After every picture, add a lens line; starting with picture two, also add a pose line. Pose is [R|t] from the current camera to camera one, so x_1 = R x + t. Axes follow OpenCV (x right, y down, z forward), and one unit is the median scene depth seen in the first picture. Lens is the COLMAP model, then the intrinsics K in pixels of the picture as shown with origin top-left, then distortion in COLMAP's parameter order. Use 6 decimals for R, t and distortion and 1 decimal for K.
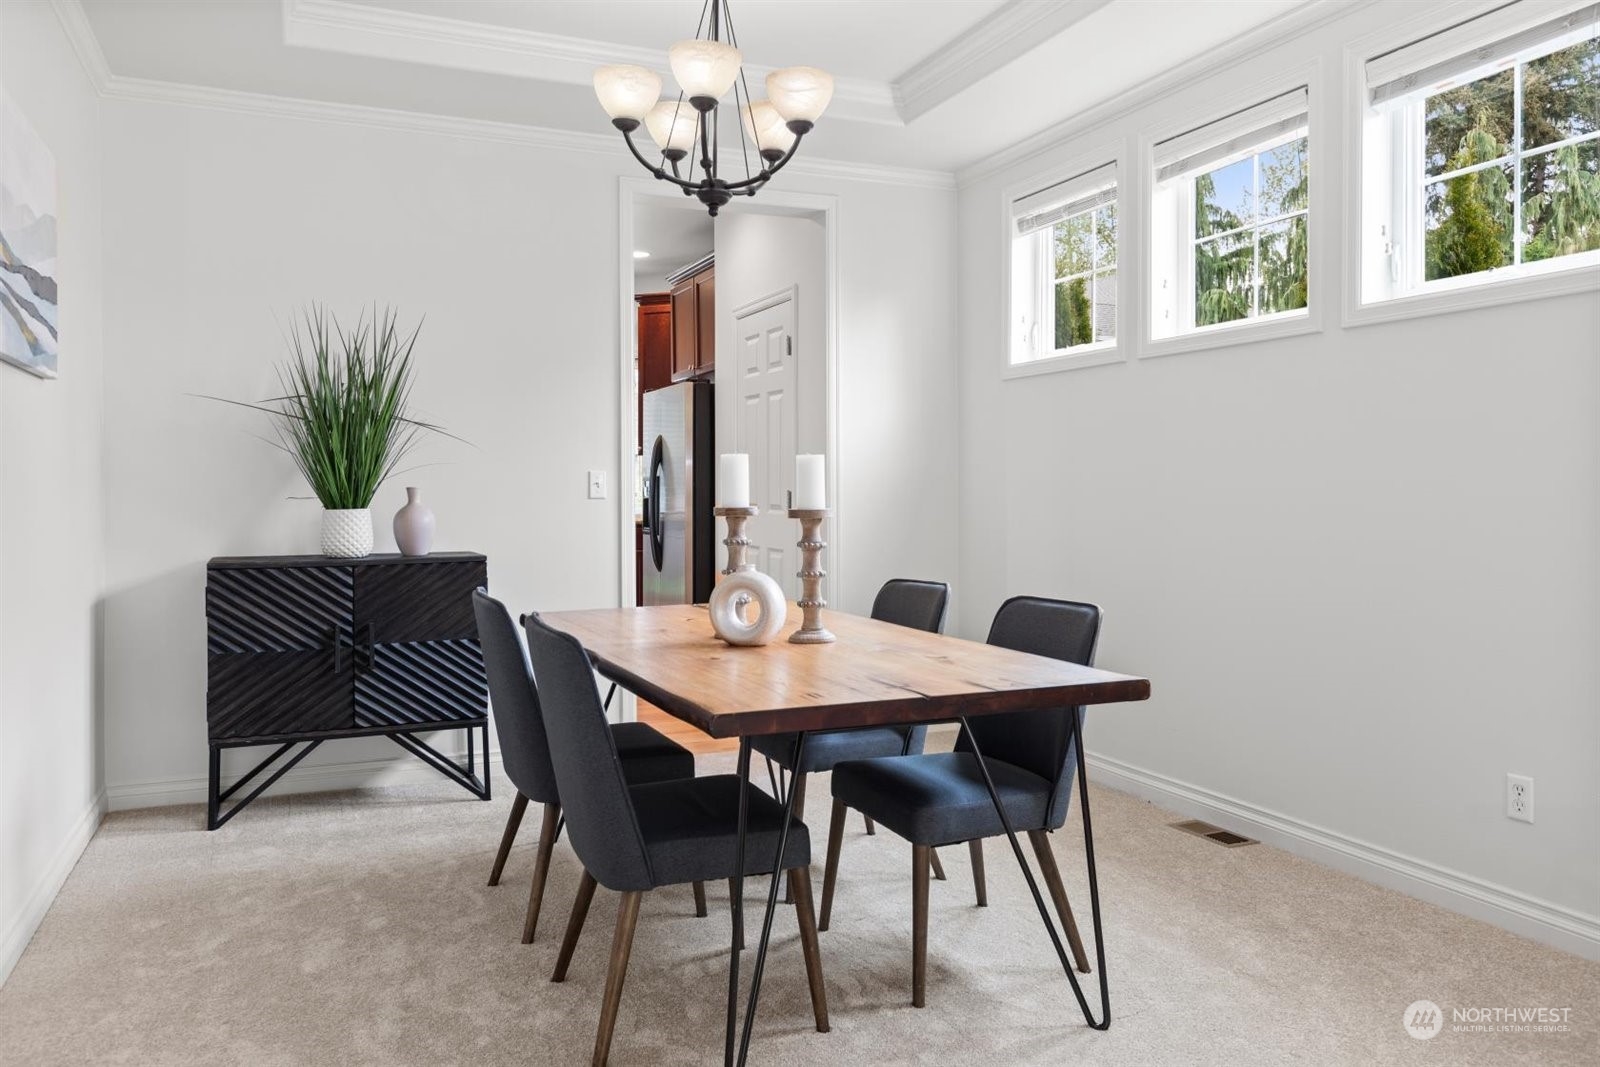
lens RADIAL K [[1033.1, 0, 799.7], [0, 1033.1, 515.2], [0, 0, 1]] dist [-0.003672, -0.002870]
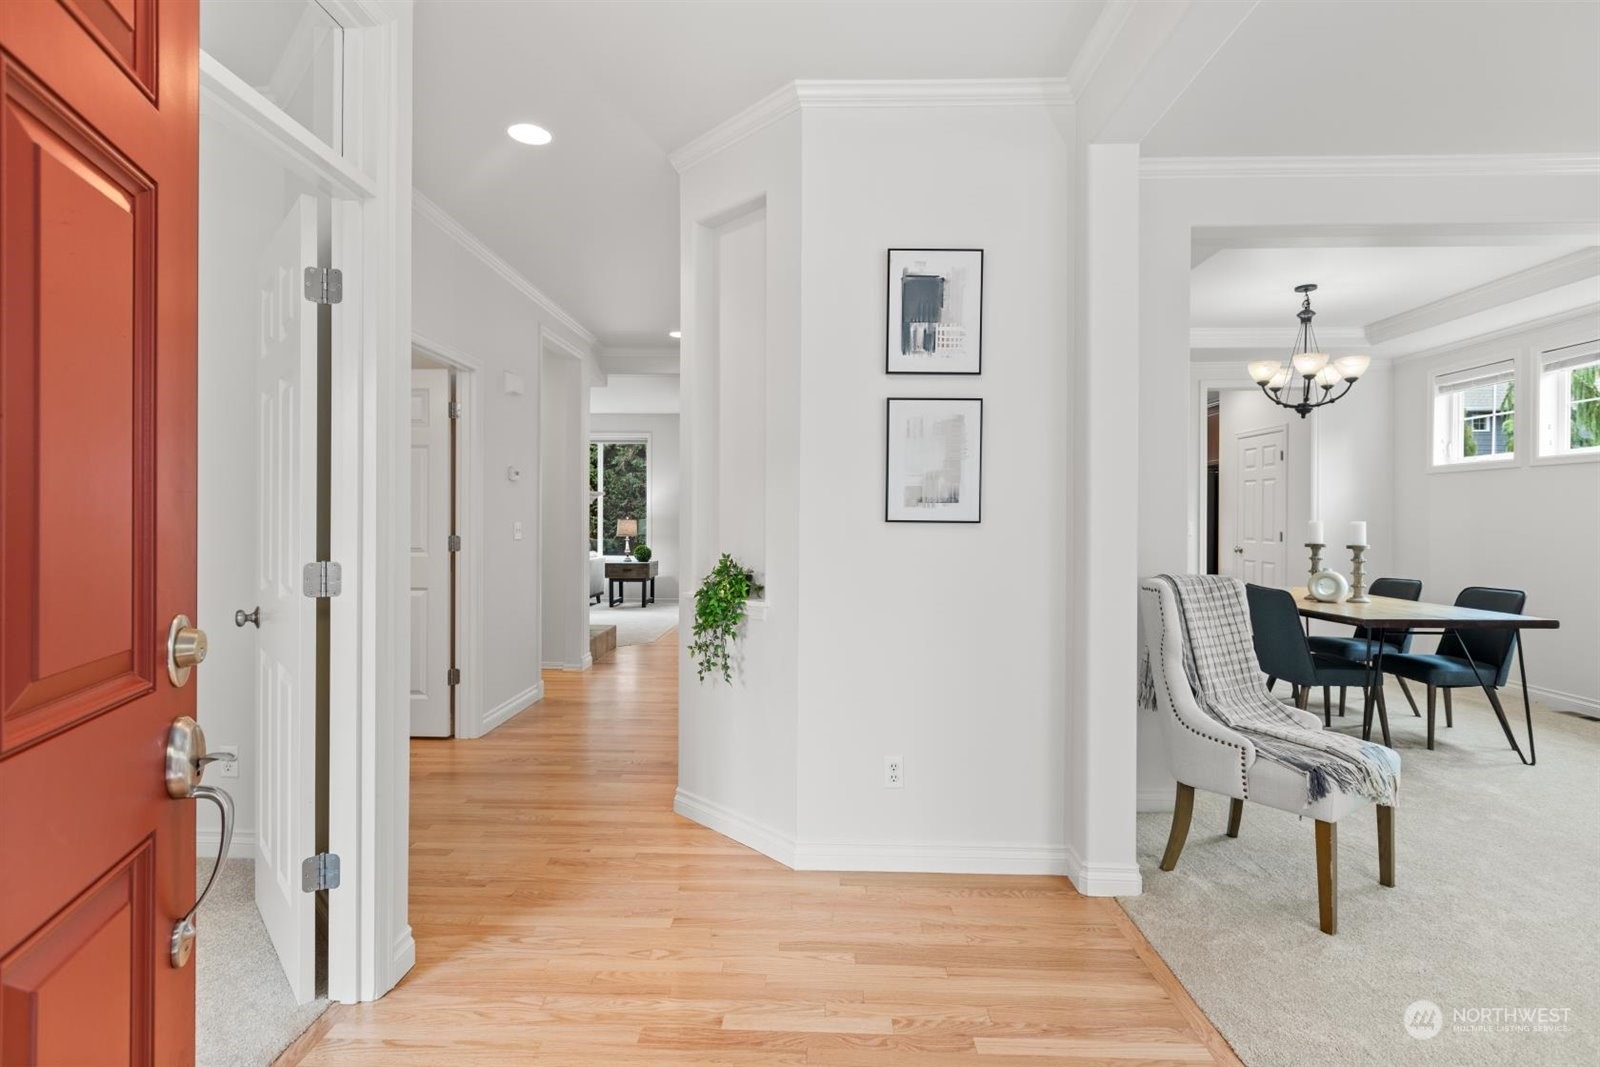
lens RADIAL K [[794.9, 0, 741.4], [0, 794.9, 526.9], [0, 0, 1]] dist [0.000954, -0.000341]
pose [[0.920692, 0.009053, -0.390186, -0.563232], [-0.011277, 0.999931, -0.003409, -0.024860], [0.390128, 0.007539, 0.920730, -1.177702]]
